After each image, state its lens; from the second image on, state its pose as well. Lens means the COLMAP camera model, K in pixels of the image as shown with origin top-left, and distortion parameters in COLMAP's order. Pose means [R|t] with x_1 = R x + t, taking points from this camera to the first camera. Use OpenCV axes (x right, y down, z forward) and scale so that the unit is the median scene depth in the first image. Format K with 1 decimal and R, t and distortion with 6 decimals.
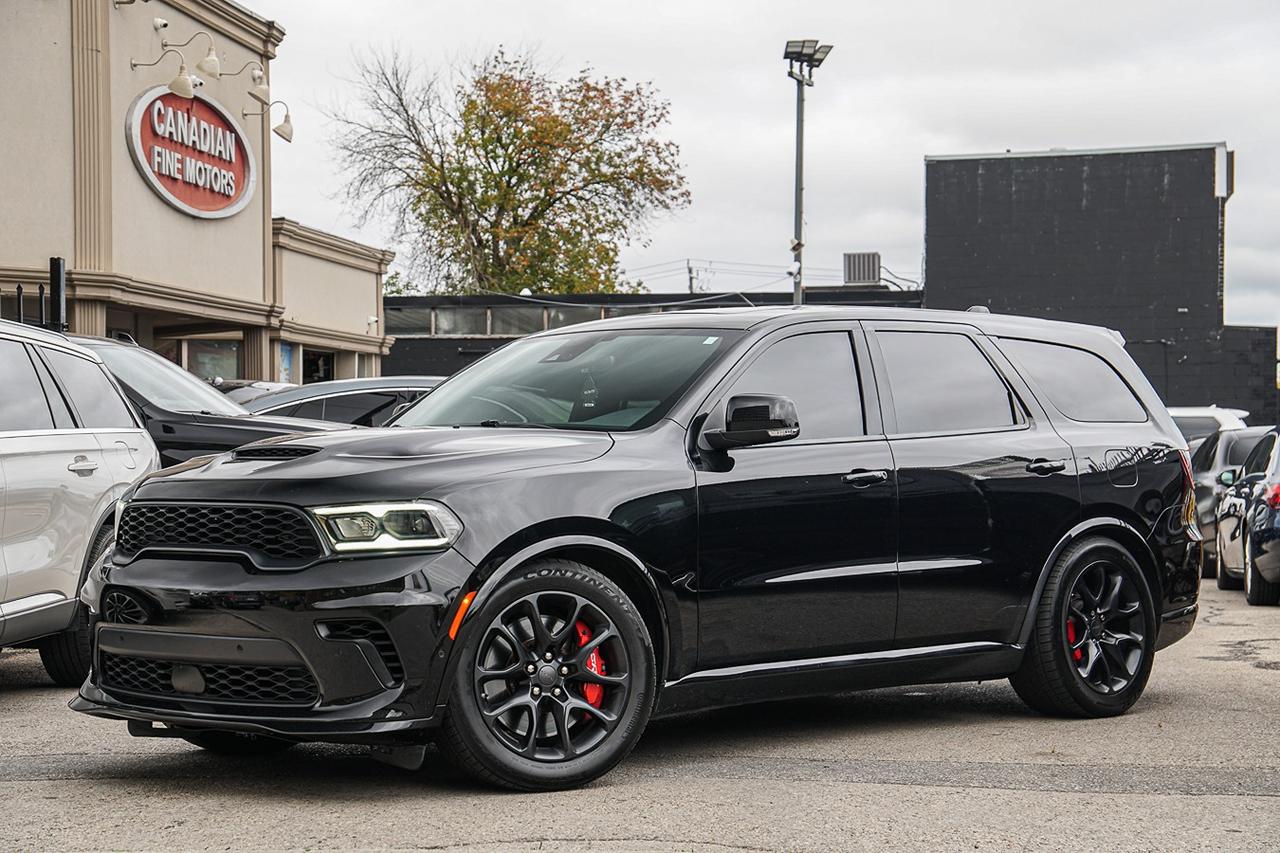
lens RADIAL K [[2372.8, 0, 649.7], [0, 2372.8, 423.5], [0, 0, 1]] dist [0.364893, 0.000000]
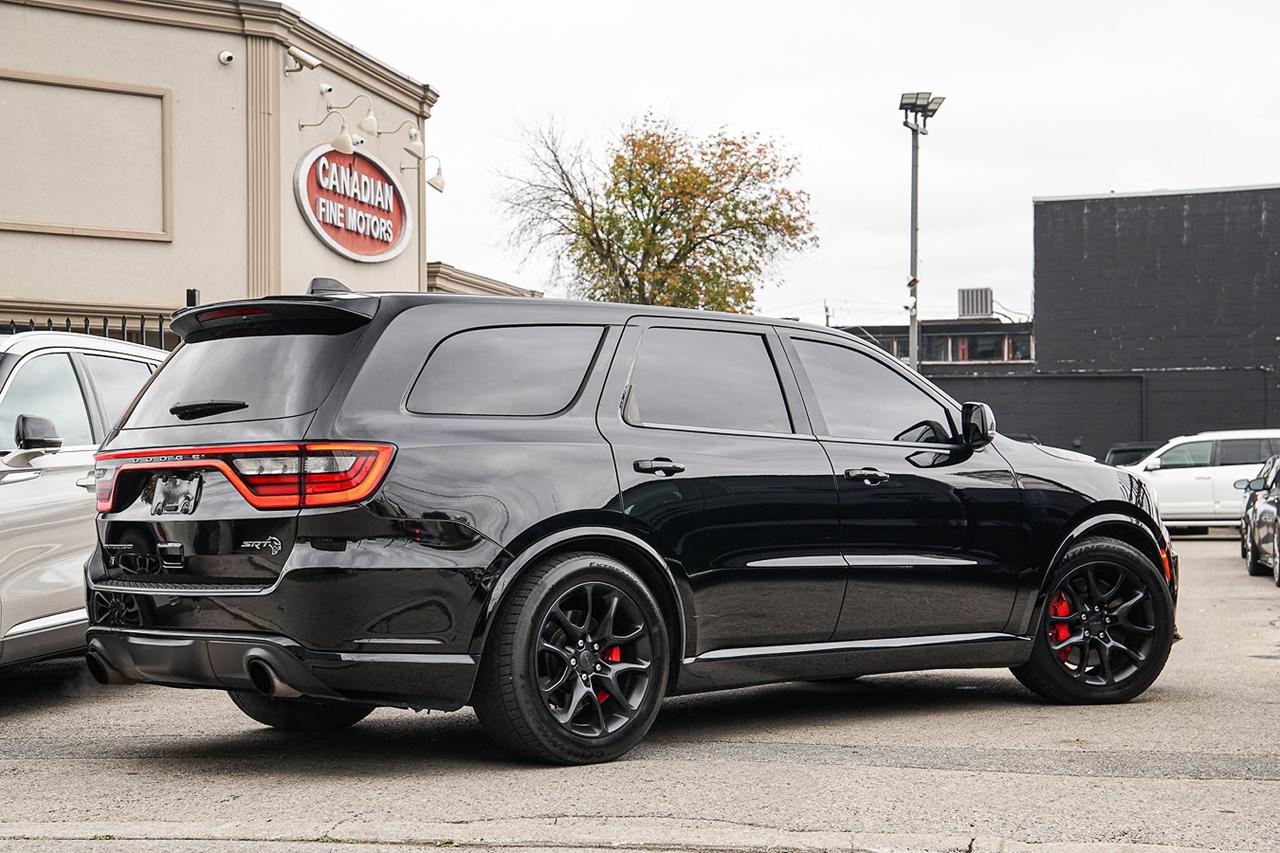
lens RADIAL K [[2163.9, 0, 642.8], [0, 2163.9, 433.9], [0, 0, 1]] dist [0.275371, 0.000000]
pose [[0.997340, -0.005410, -0.072690, 0.011363], [0.004780, 0.999949, -0.008842, 0.002487], [0.072734, 0.008471, 0.997315, 0.007383]]
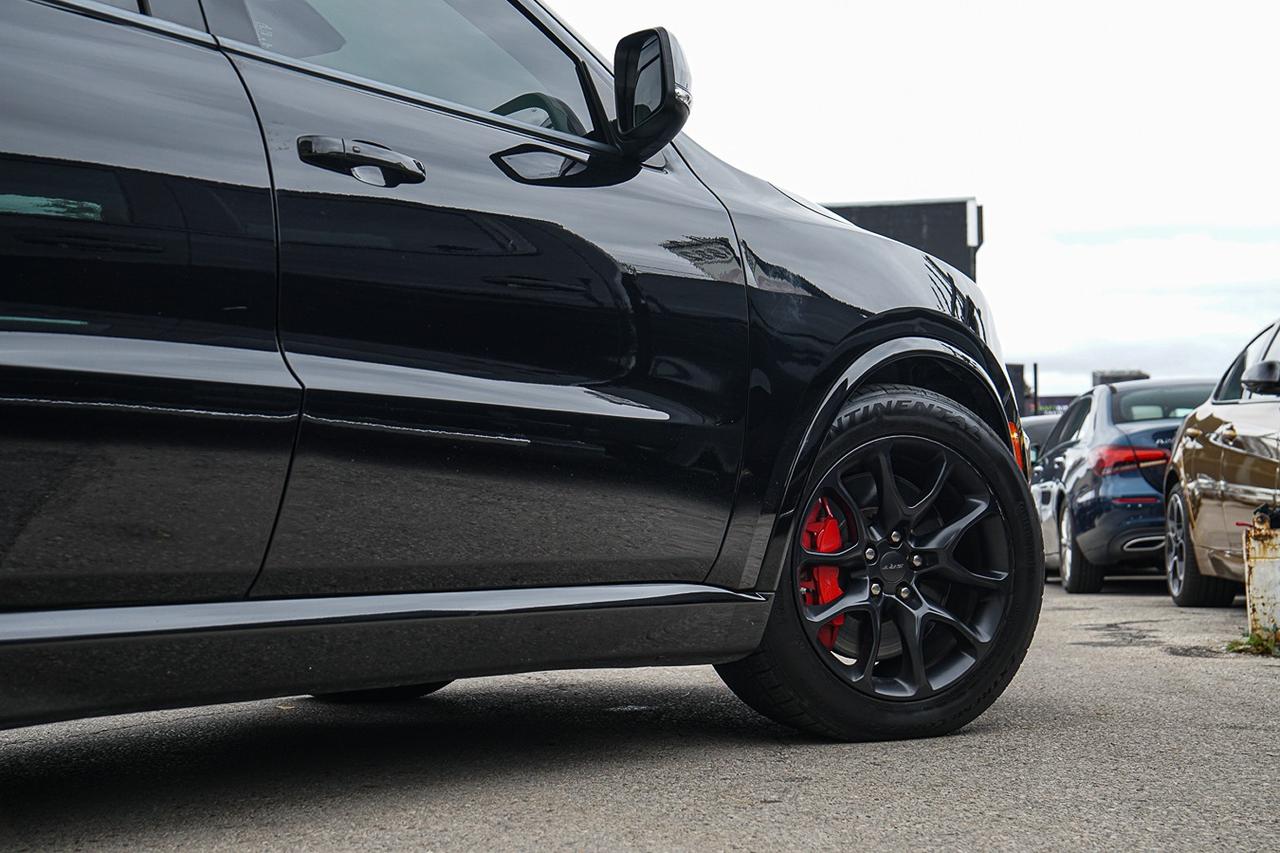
lens RADIAL K [[1831.2, 0, 636.2], [0, 1831.2, 433.6], [0, 0, 1]] dist [0.169453, 0.000000]
pose [[0.997625, -0.002732, 0.068825, 0.060668], [0.005131, 0.999385, -0.034701, 0.064652], [-0.068687, 0.034972, 0.997025, 0.617089]]
